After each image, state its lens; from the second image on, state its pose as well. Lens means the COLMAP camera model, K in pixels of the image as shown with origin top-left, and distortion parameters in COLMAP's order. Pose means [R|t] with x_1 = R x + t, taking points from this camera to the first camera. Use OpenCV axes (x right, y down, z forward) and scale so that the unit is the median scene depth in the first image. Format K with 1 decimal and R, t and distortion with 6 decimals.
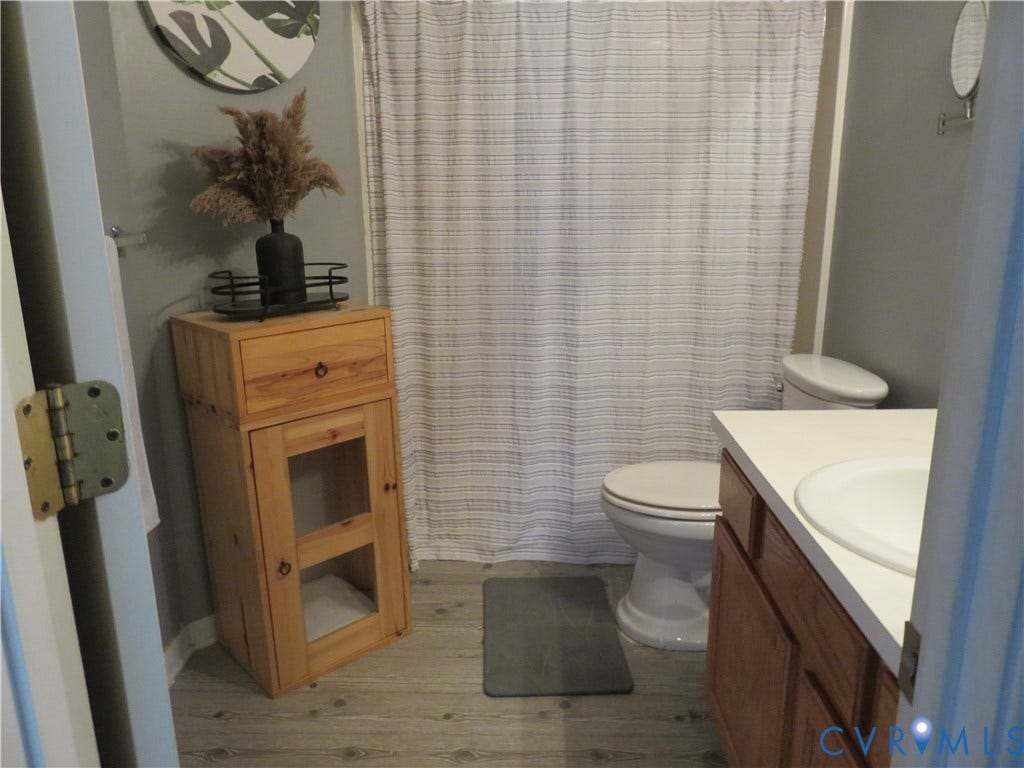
lens RADIAL K [[757.1, 0, 512.0], [0, 757.1, 382.6], [0, 0, 1]] dist [-0.014941, 0.004575]
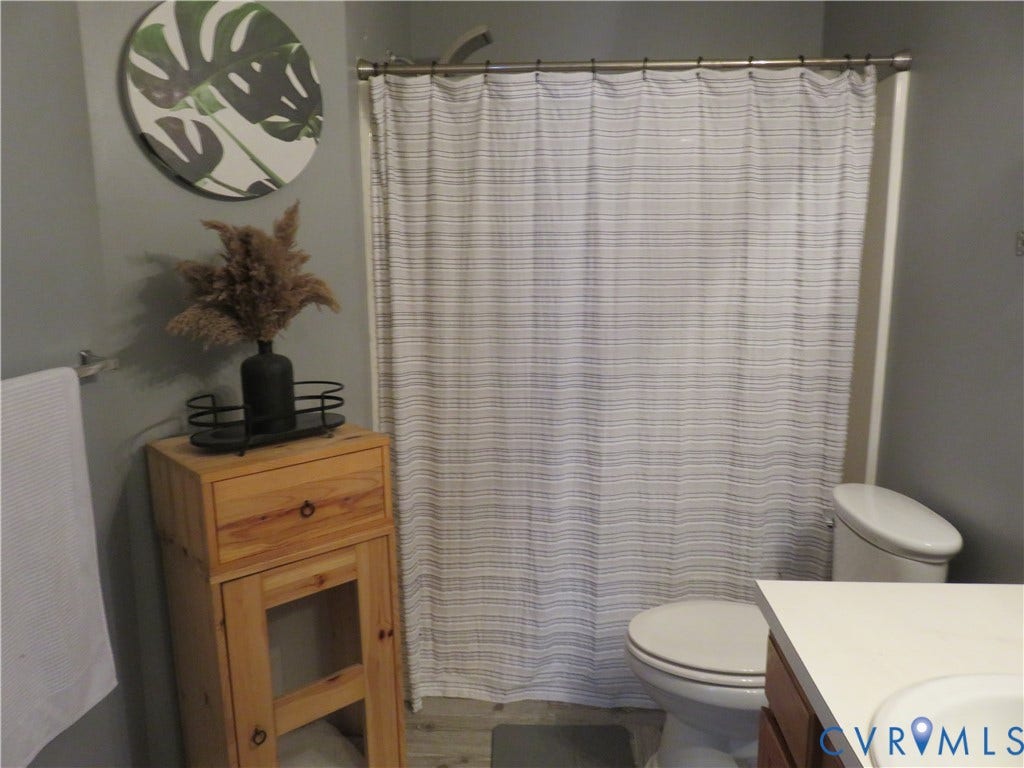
lens RADIAL K [[757.1, 0, 512.7], [0, 757.1, 383.1], [0, 0, 1]] dist [-0.014941, 0.004575]
pose [[0.999088, 0.011672, -0.041077, 0.018675], [-0.014693, 0.997148, -0.074029, -0.083032], [0.040096, 0.074565, 0.996410, 0.093908]]
